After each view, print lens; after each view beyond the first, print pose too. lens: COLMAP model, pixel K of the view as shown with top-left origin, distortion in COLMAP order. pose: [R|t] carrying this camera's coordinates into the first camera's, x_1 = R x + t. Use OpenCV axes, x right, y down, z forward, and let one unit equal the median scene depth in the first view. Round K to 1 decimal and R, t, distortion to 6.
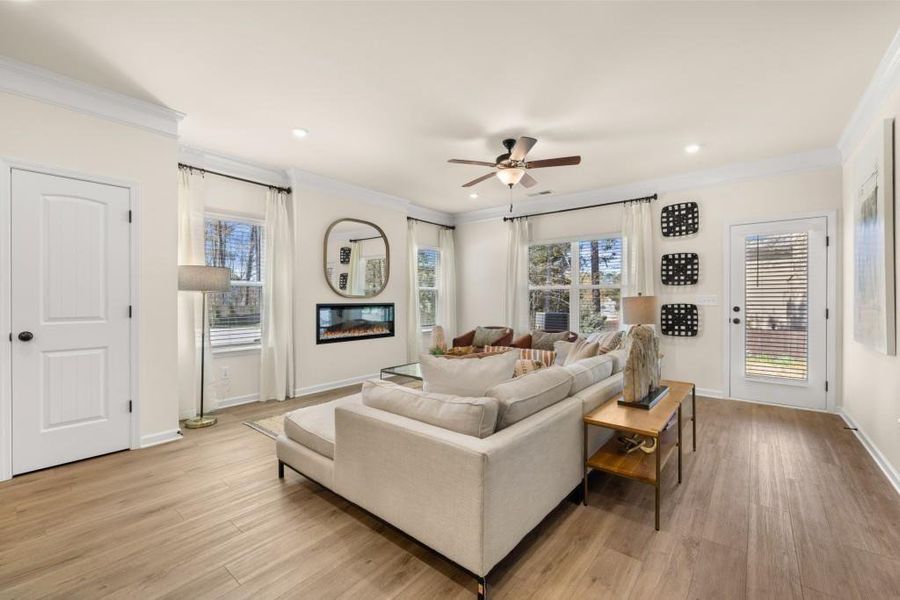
lens RADIAL K [[376.4, 0, 446.8], [0, 376.4, 300.8], [0, 0, 1]] dist [0.004103, -0.000177]
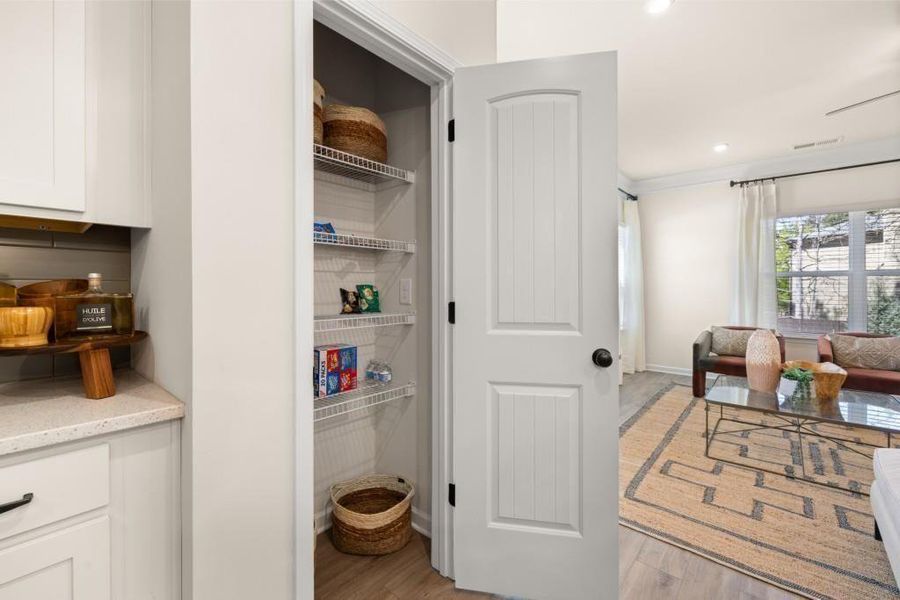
lens RADIAL K [[379.2, 0, 451.9], [0, 379.2, 293.5], [0, 0, 1]] dist [0.003802, 0.000662]
pose [[0.999824, -0.002293, -0.018636, -0.430287], [0.002320, 0.999996, 0.001428, 0.001126], [0.018633, -0.001471, 0.999825, 0.249279]]
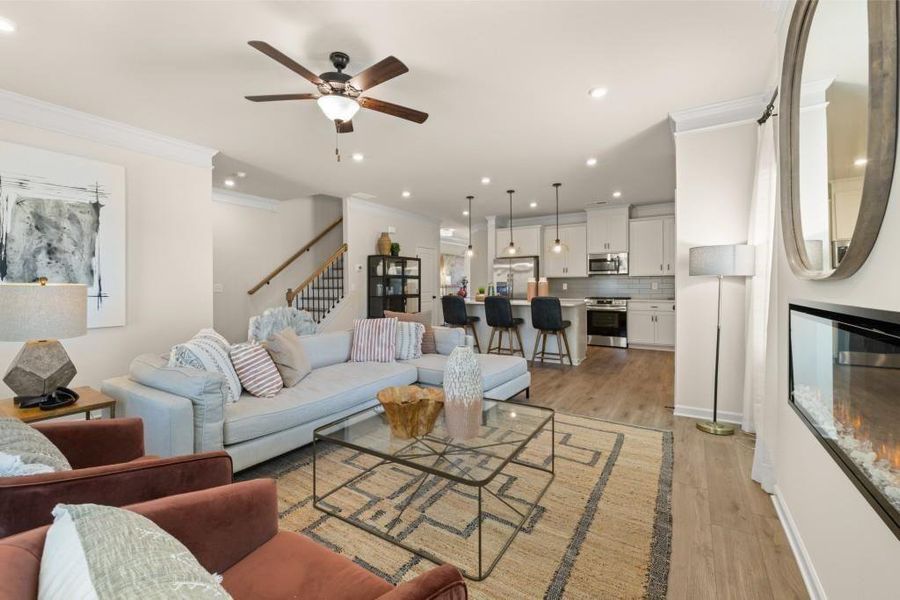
lens RADIAL K [[379.2, 0, 444.6], [0, 379.2, 290.8], [0, 0, 1]] dist [0.003802, 0.000662]
pose [[-0.992652, 0.005501, -0.120879, 0.039341], [0.003173, 0.999806, 0.019445, -0.005112], [0.120962, 0.018919, -0.992477, 1.113720]]
